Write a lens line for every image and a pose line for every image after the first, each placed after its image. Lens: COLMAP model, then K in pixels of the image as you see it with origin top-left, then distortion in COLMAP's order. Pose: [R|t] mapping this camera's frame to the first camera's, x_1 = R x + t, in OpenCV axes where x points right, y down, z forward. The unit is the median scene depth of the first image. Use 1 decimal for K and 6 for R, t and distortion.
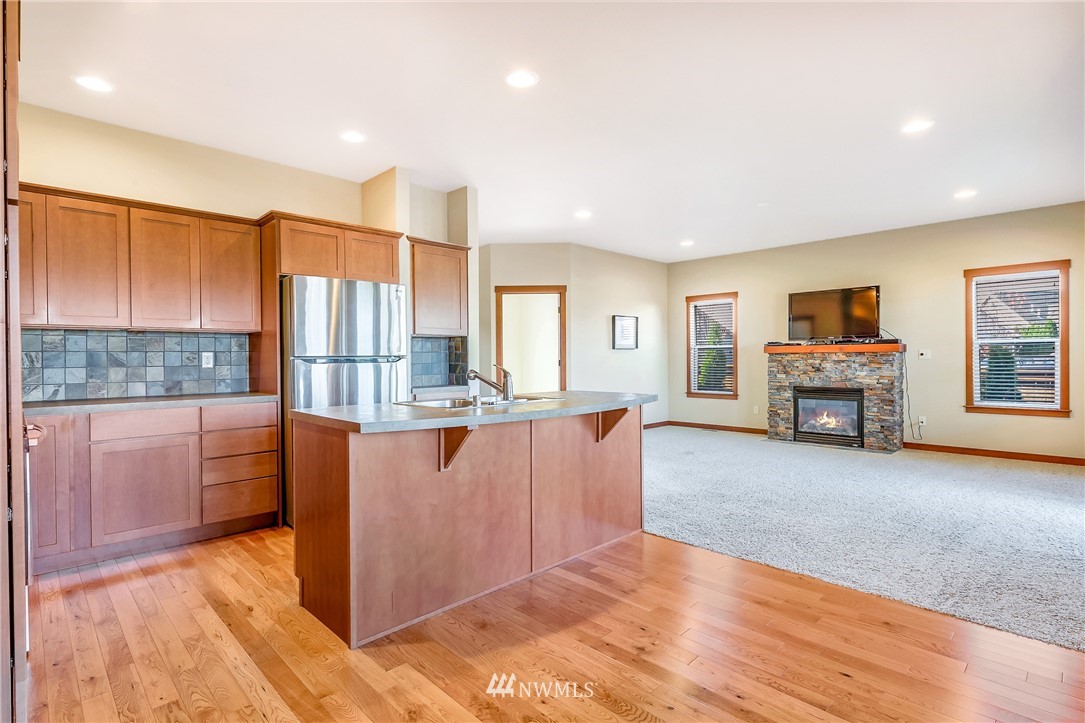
lens RADIAL K [[540.1, 0, 537.3], [0, 540.1, 357.8], [0, 0, 1]] dist [-0.000287, -0.001493]
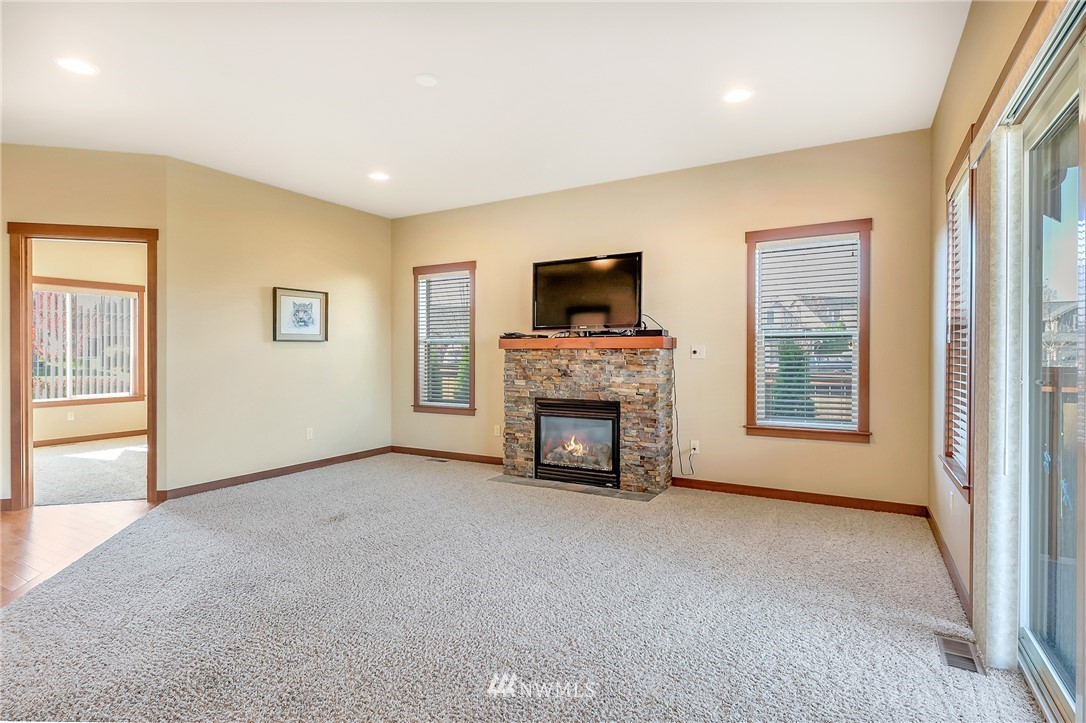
lens RADIAL K [[540.6, 0, 549.8], [0, 540.6, 358.3], [0, 0, 1]] dist [-0.000287, -0.001493]
pose [[0.964938, 0.002971, 0.262460, 0.331176], [-0.004988, 0.999963, 0.007020, -0.002214], [-0.262429, -0.008083, 0.964917, 0.356040]]
